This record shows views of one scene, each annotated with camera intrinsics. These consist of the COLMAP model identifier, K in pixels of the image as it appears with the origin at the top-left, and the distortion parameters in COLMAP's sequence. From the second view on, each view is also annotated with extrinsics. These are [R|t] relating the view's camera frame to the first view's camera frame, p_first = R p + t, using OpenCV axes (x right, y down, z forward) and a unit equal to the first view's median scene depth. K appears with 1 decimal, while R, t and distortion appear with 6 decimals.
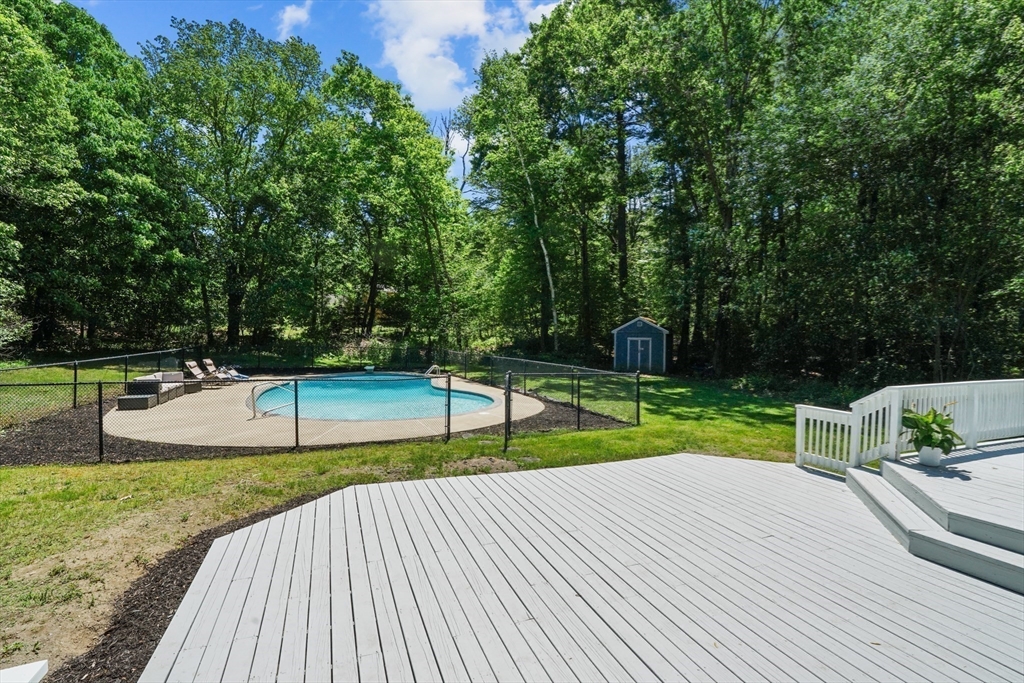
lens RADIAL K [[477.6, 0, 515.2], [0, 477.6, 343.9], [0, 0, 1]] dist [-0.074245, 0.031347]
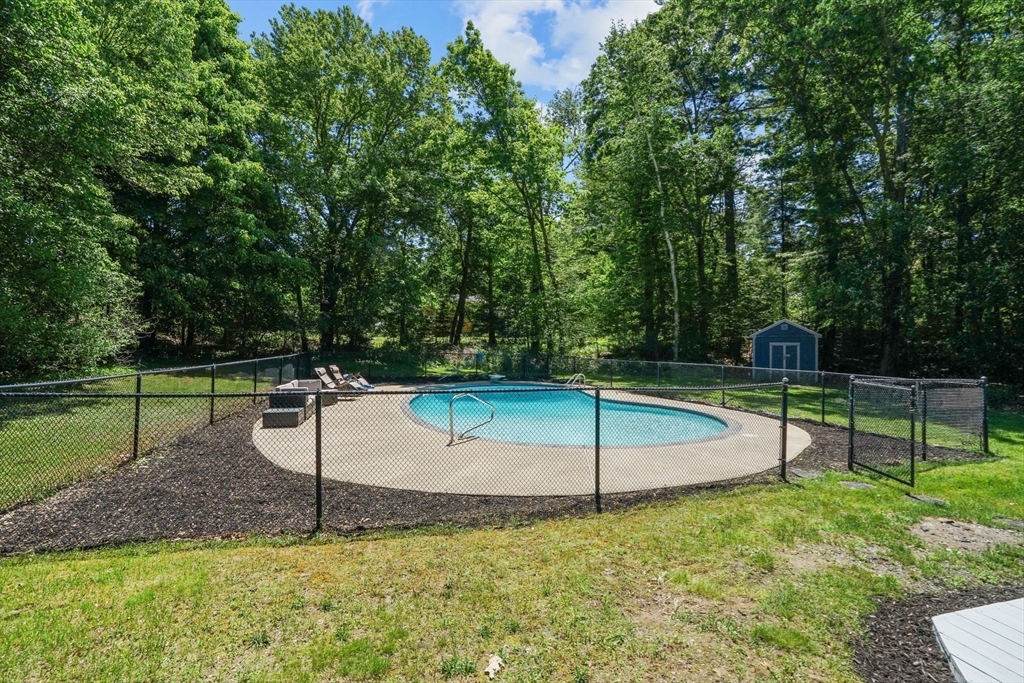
lens RADIAL K [[467.7, 0, 512.0], [0, 467.7, 341.5], [0, 0, 1]] dist [-0.031336, 0.000290]
pose [[0.994440, -0.006438, -0.105103, -0.193630], [0.003172, 0.999508, -0.031208, 0.012967], [0.105252, 0.030701, 0.993972, 0.141795]]
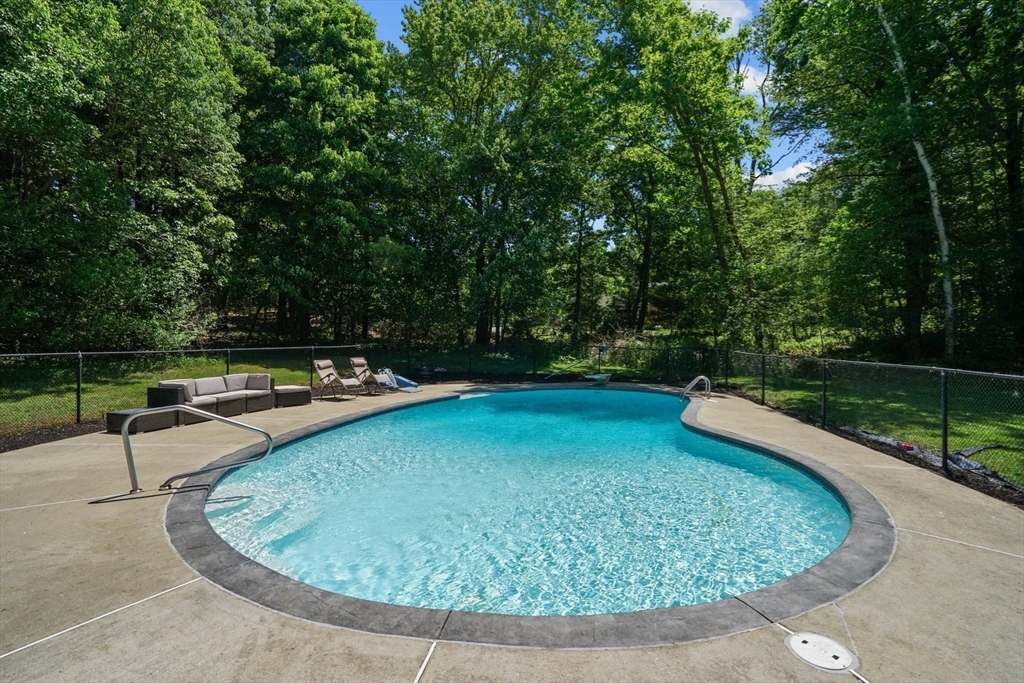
lens RADIAL K [[467.7, 0, 512.0], [0, 467.7, 341.5], [0, 0, 1]] dist [-0.031336, 0.000290]
pose [[0.813752, -0.009113, -0.581140, -0.034001], [-0.002639, 0.999809, -0.019373, 0.016404], [0.581206, 0.017298, 0.813573, 0.417577]]
